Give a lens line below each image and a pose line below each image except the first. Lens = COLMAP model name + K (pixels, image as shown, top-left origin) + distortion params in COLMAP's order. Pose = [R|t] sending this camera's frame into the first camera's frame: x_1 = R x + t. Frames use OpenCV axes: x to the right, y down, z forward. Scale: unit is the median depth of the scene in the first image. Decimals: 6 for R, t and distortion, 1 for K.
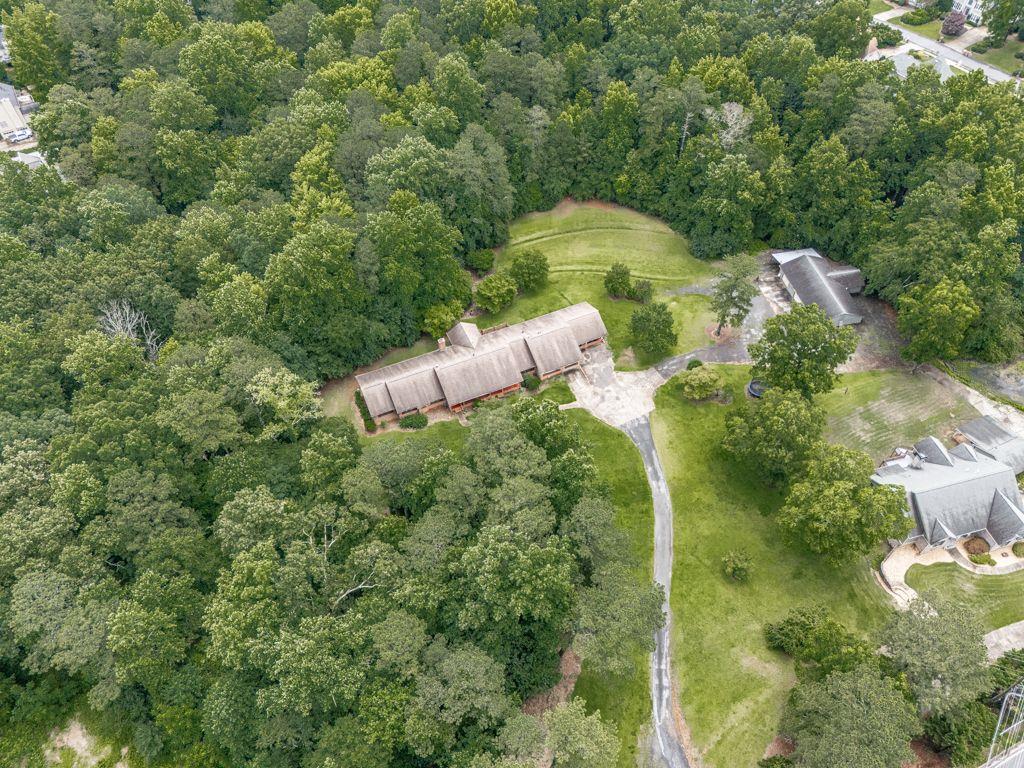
lens RADIAL K [[749.6, 0, 512.4], [0, 749.6, 386.7], [0, 0, 1]] dist [0.057691, -0.038754]
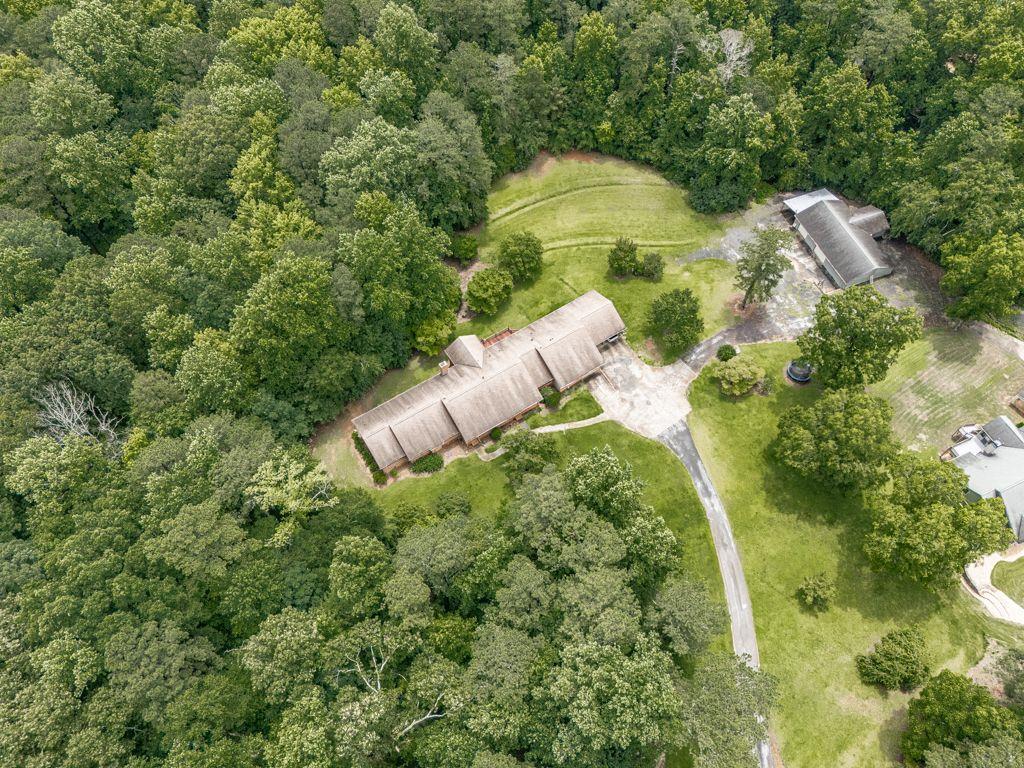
lens RADIAL K [[749.6, 0, 513.1], [0, 749.6, 384.0], [0, 0, 1]] dist [0.057691, -0.038754]
pose [[0.987799, -0.138122, 0.071945, -0.082078], [0.126064, 0.980406, 0.151366, -0.164776], [-0.091442, -0.140449, 0.985856, 0.132661]]
